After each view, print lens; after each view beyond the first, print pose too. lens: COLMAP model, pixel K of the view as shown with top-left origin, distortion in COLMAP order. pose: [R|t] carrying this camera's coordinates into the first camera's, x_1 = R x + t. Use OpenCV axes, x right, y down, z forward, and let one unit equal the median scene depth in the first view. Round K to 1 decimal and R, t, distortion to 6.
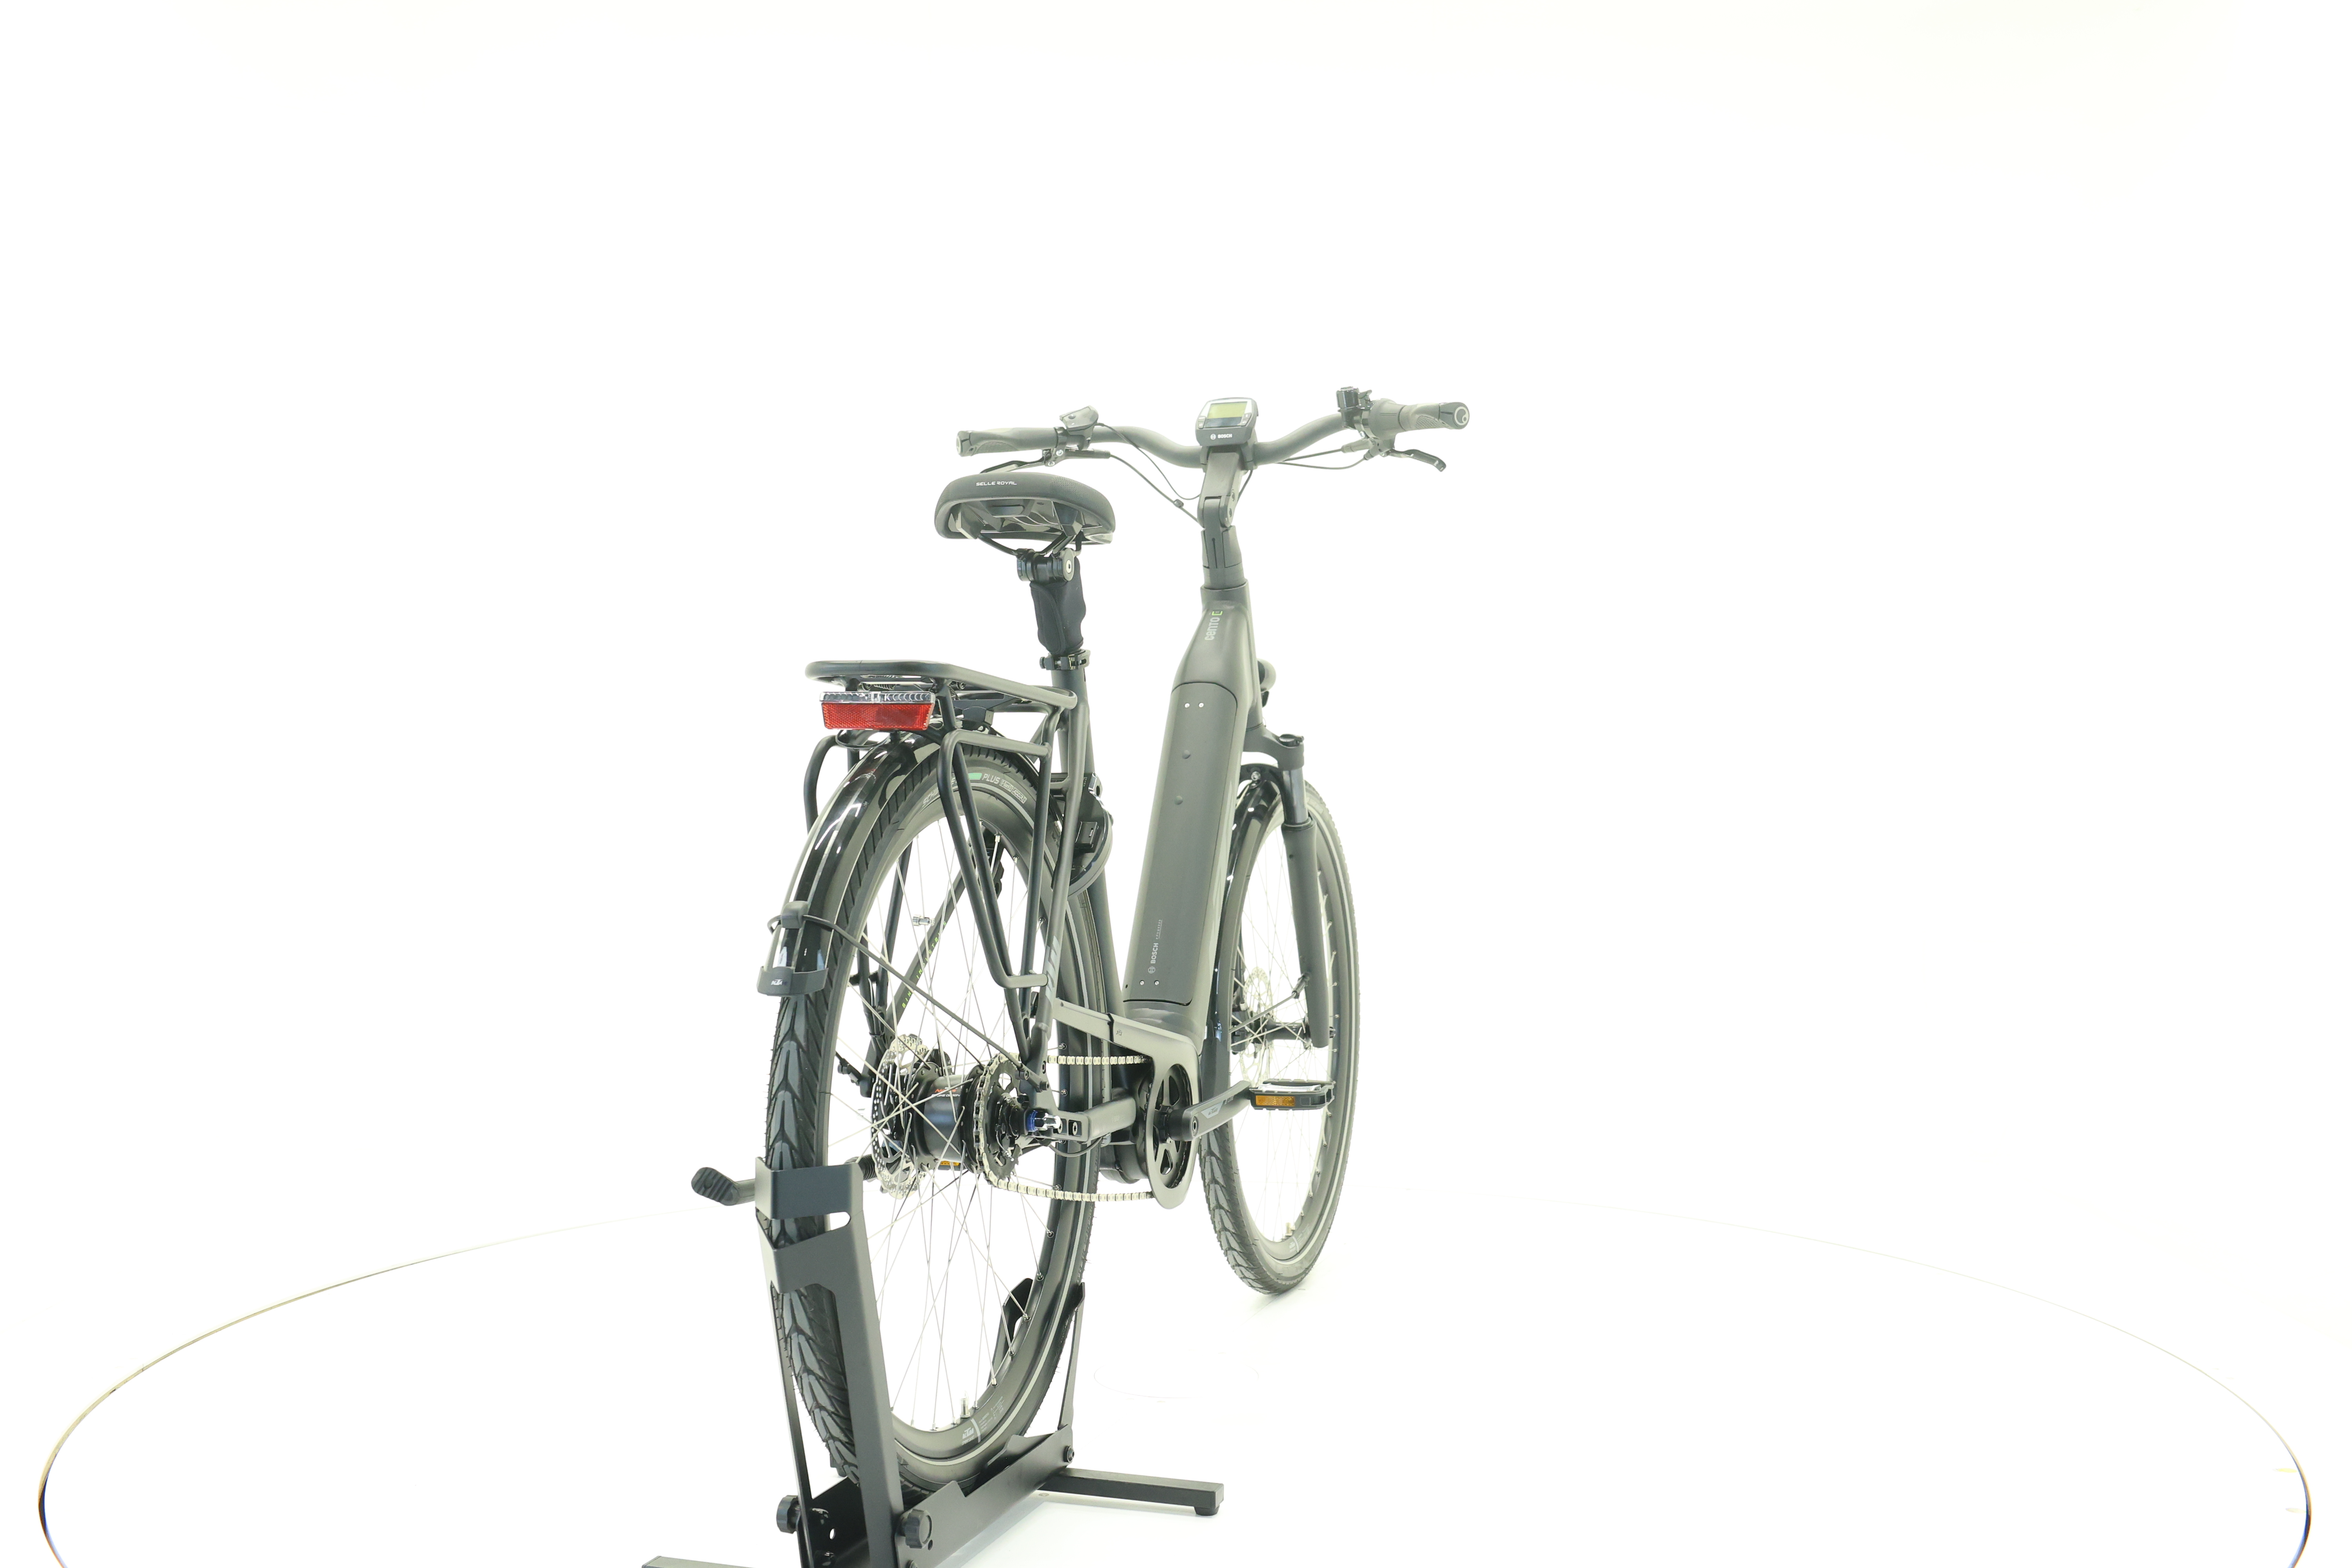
lens RADIAL K [[2446.1, 0, 1181.5], [0, 2446.1, 767.7], [0, 0, 1]] dist [-0.028343, 0.000000]
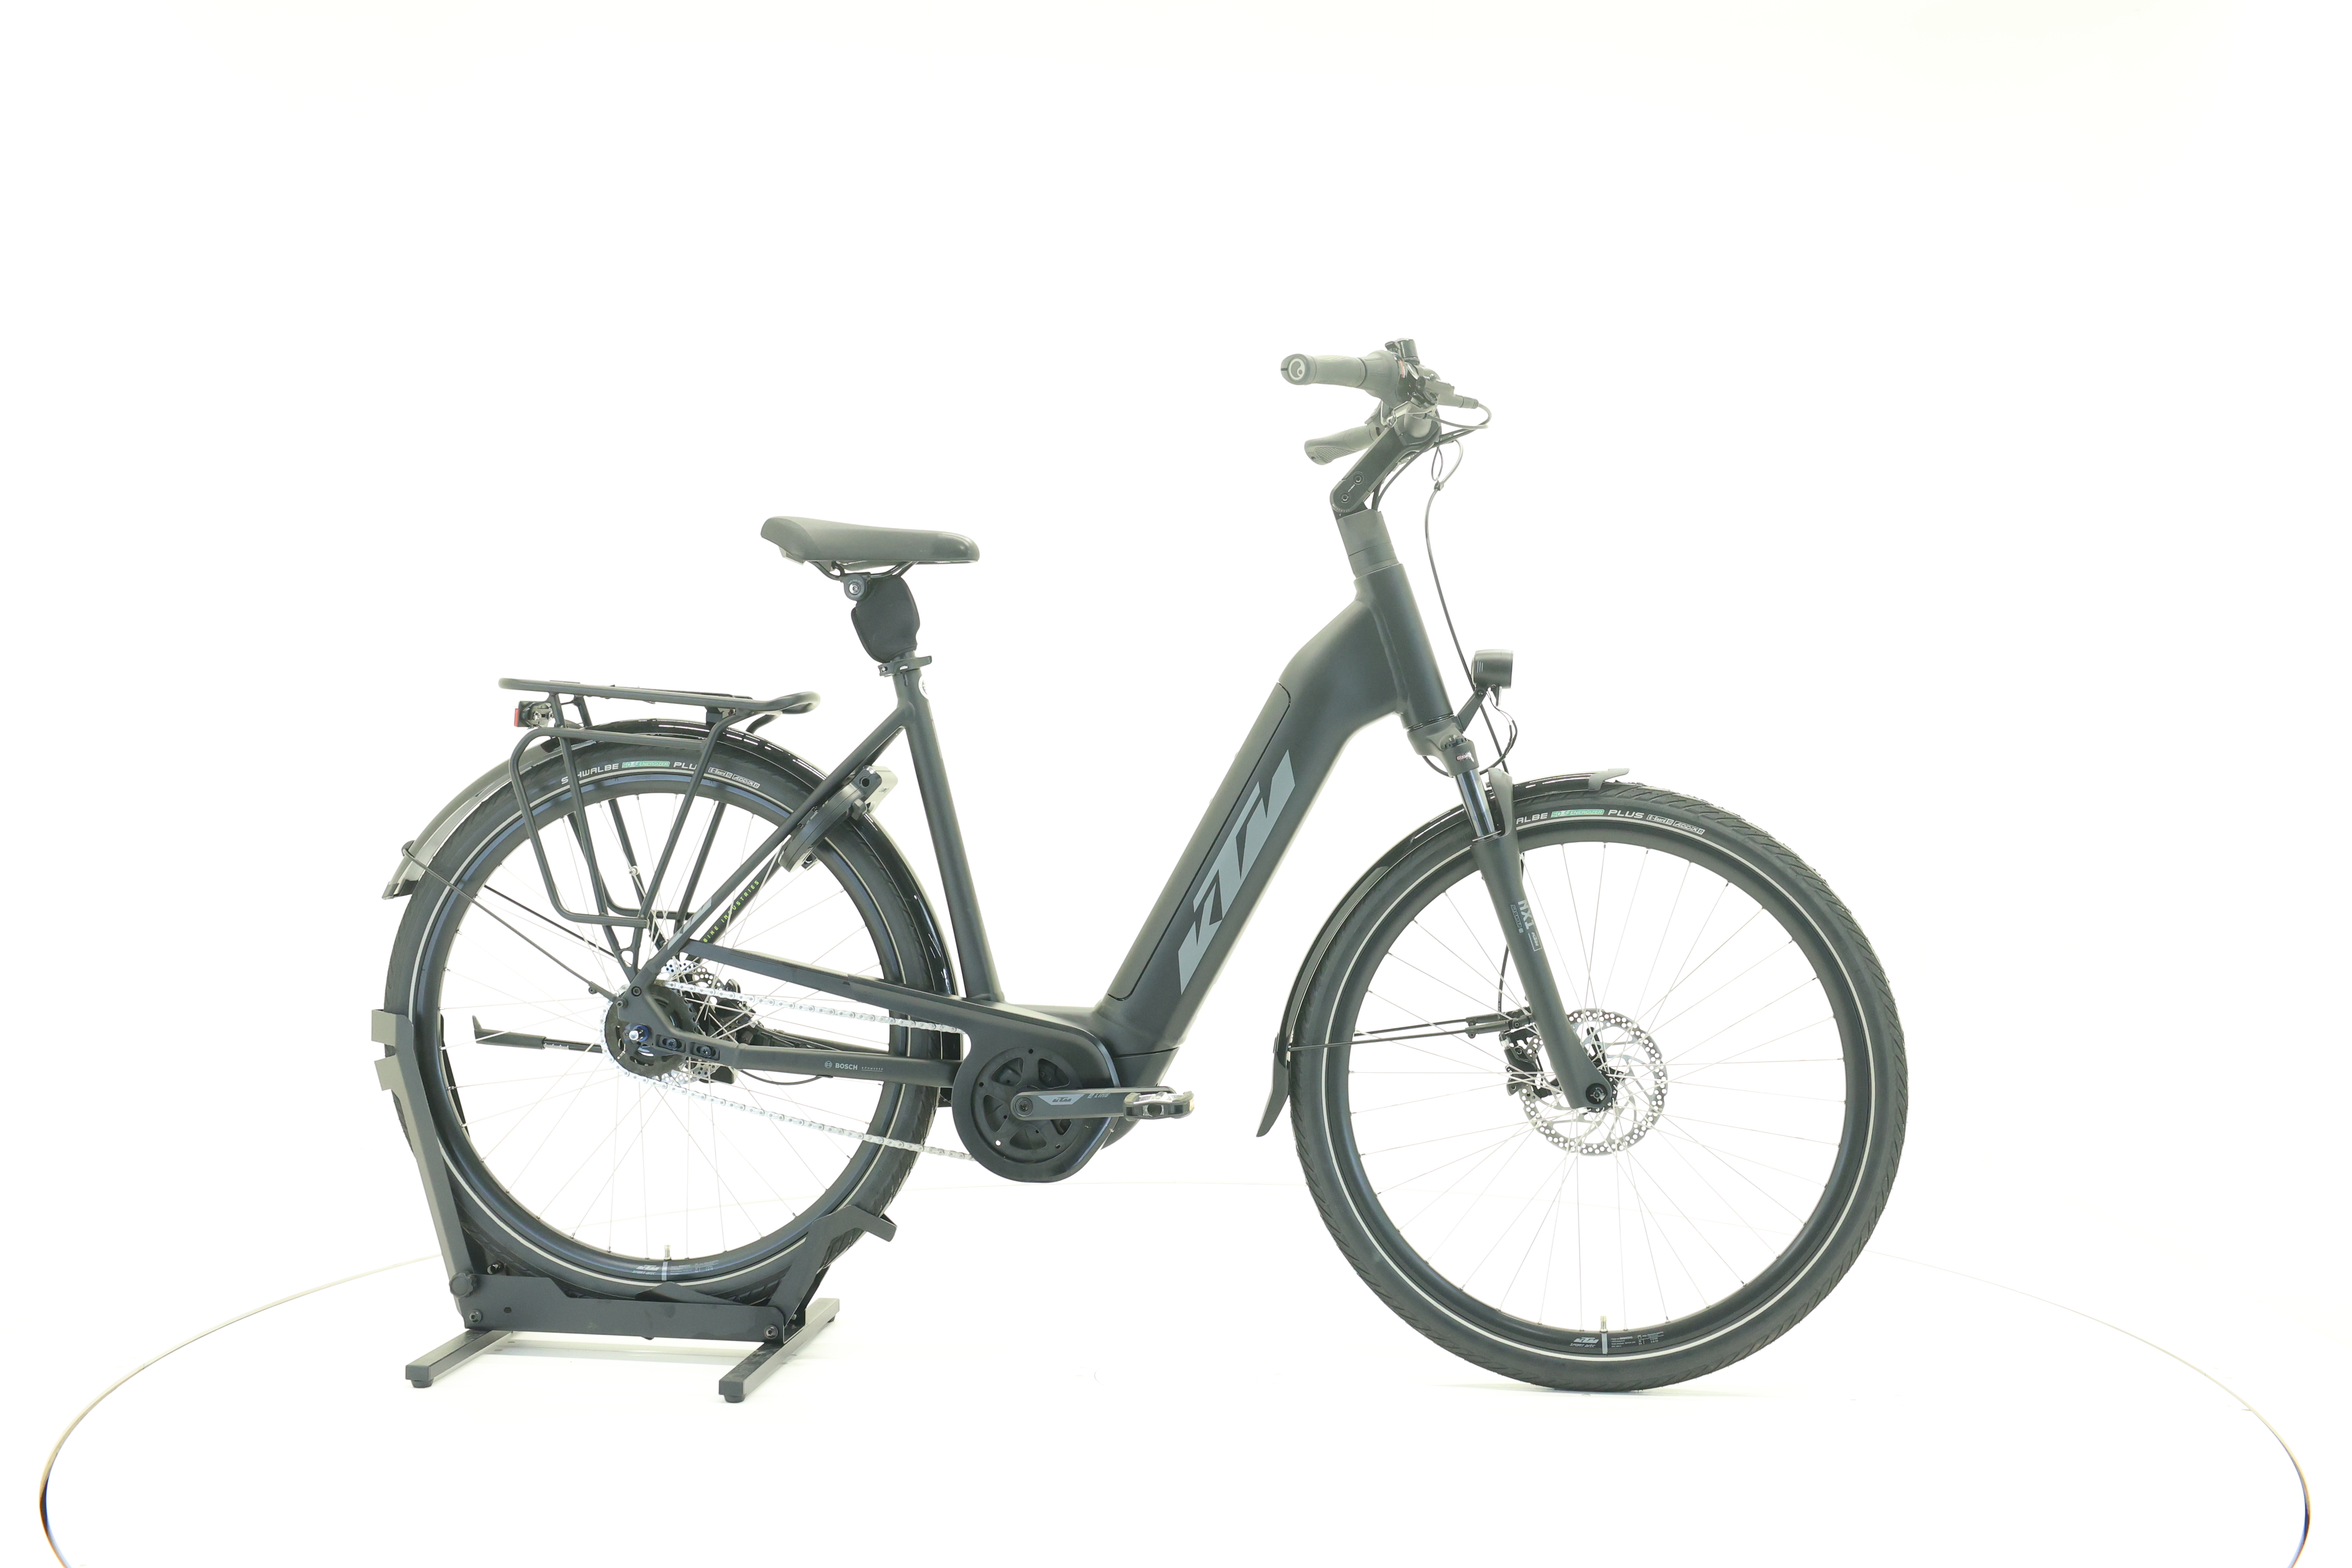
lens RADIAL K [[2446.1, 0, 1175.8], [0, 2446.1, 788.2], [0, 0, 1]] dist [-0.028343, 0.000000]
pose [[0.192211, 0.019186, -0.981166, 1.095132], [-0.018198, 0.999707, 0.015984, -0.008646], [0.981185, 0.014783, 0.192504, 0.902097]]
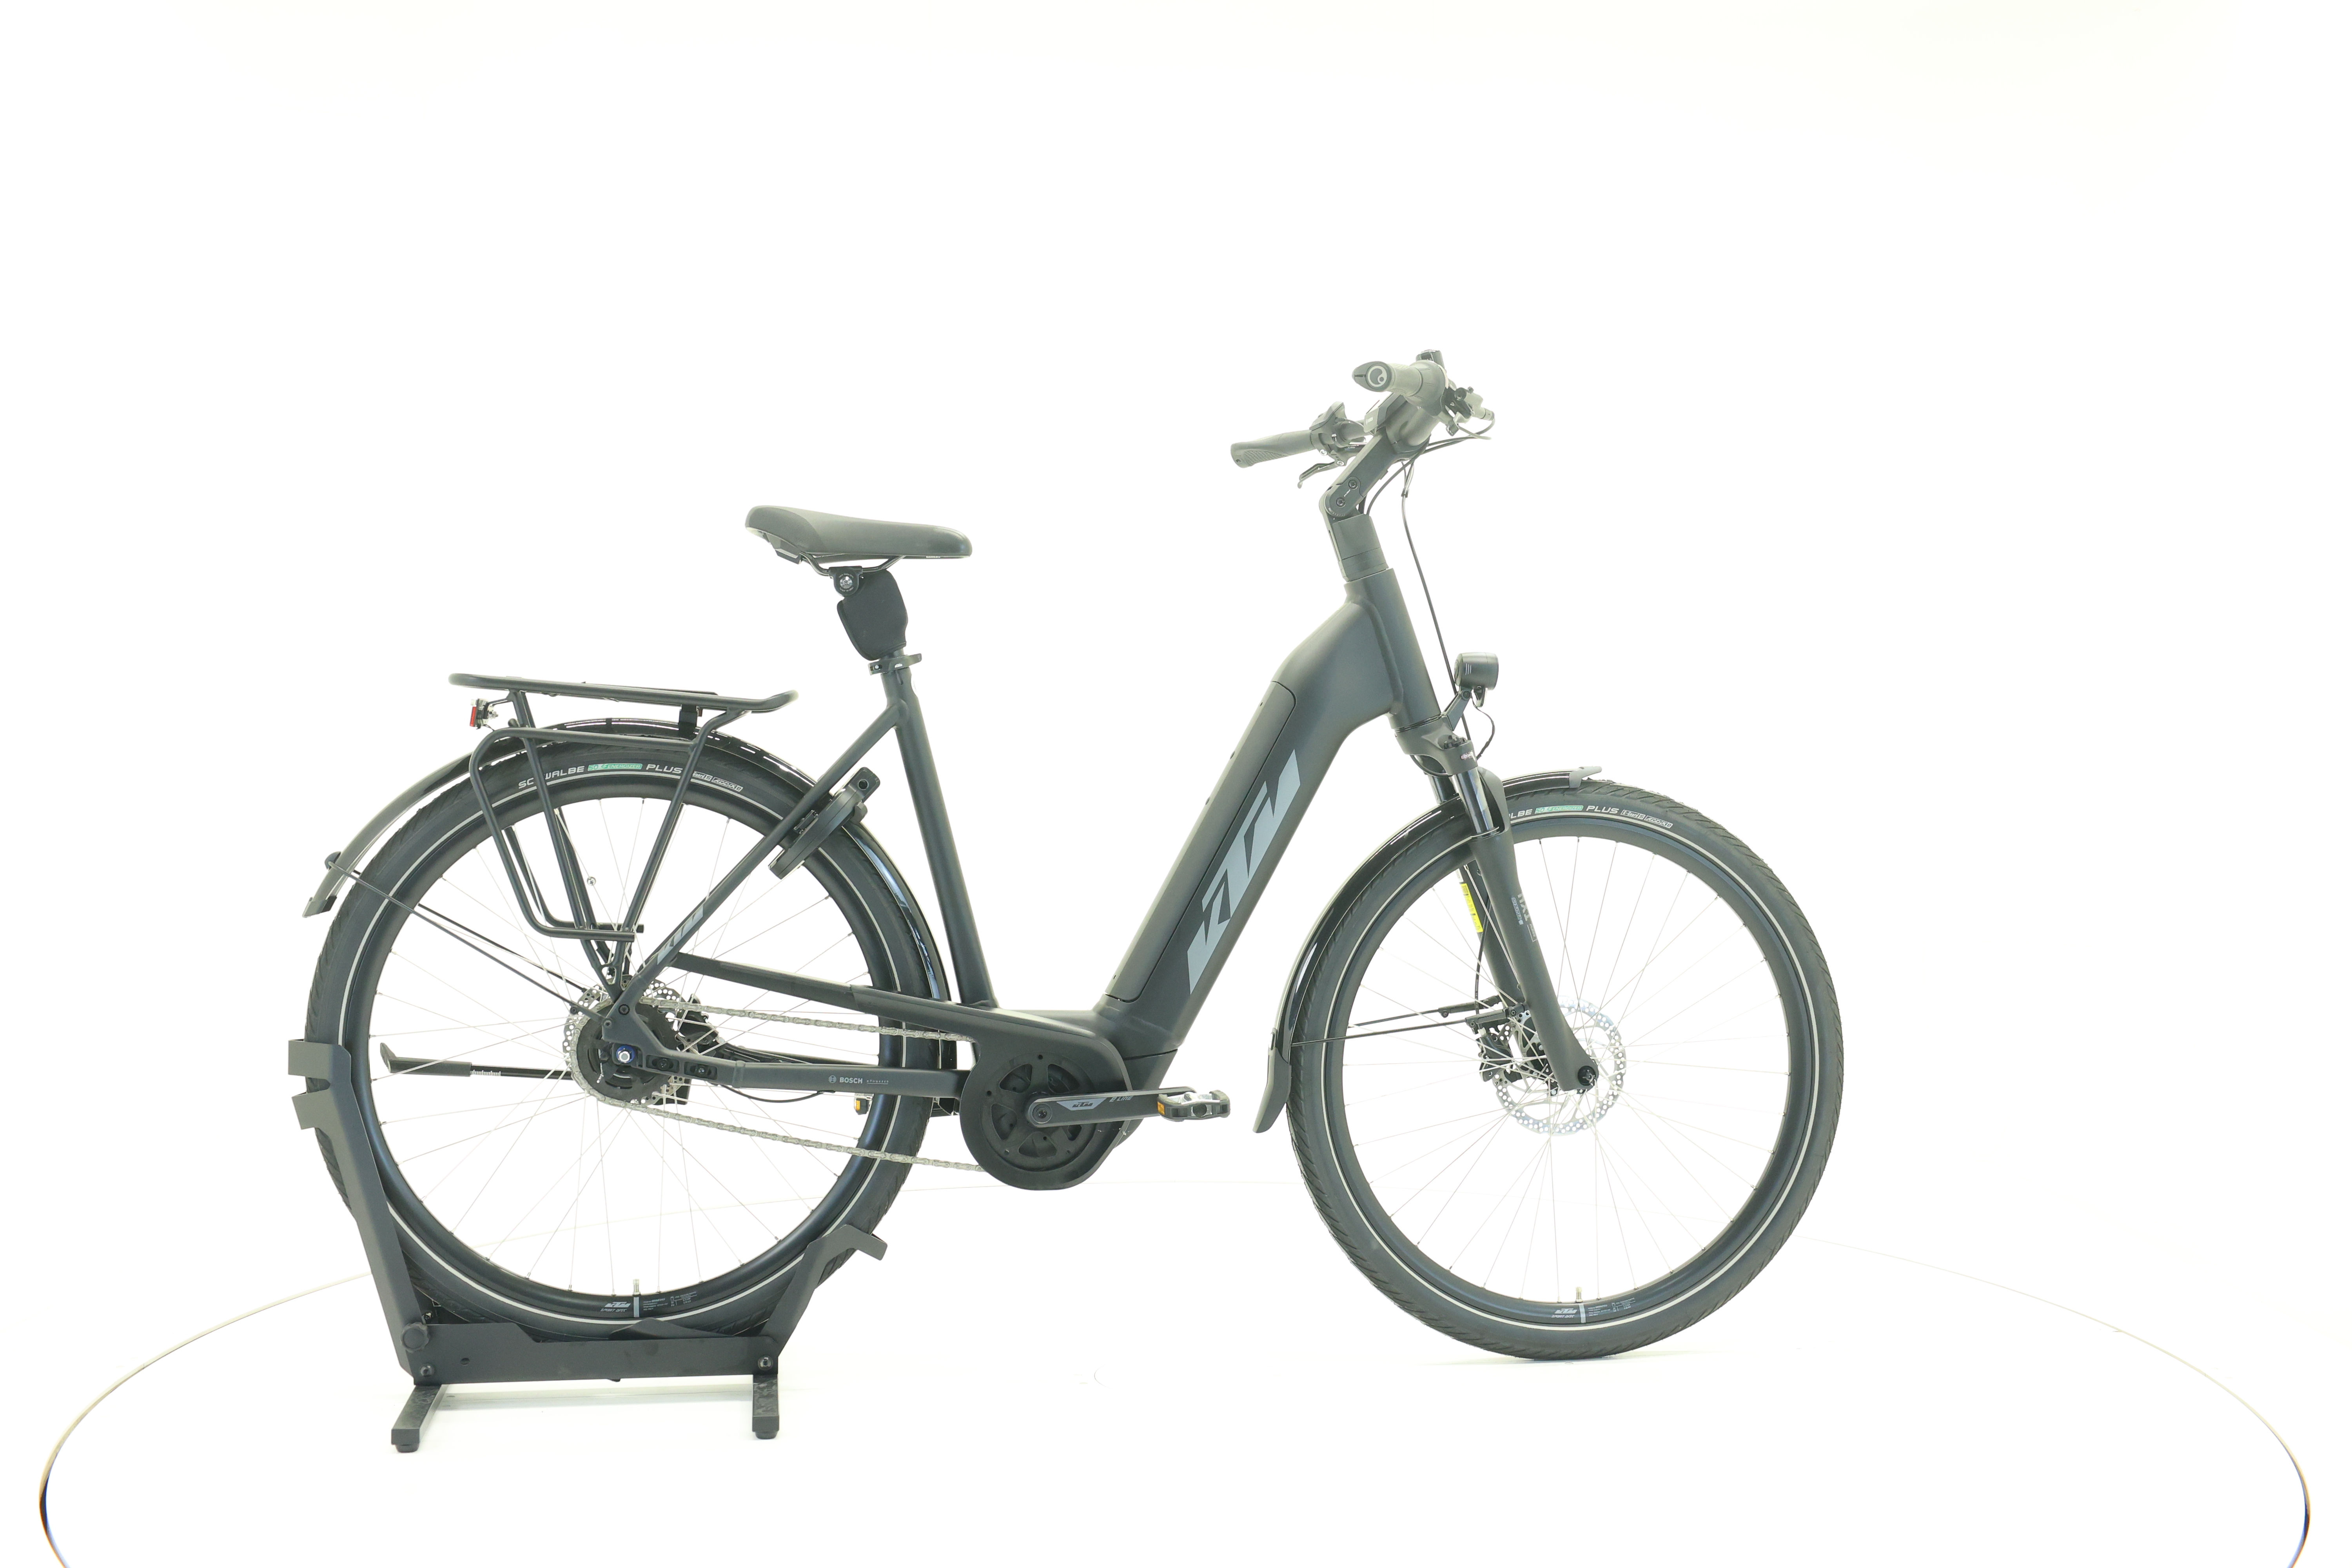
lens RADIAL K [[2446.1, 0, 1175.7], [0, 2446.1, 789.7], [0, 0, 1]] dist [-0.028343, 0.000000]
pose [[0.471823, 0.017301, -0.881523, 0.983333], [-0.014985, 0.999820, 0.011602, -0.002984], [0.881566, 0.007735, 0.471998, 0.589857]]
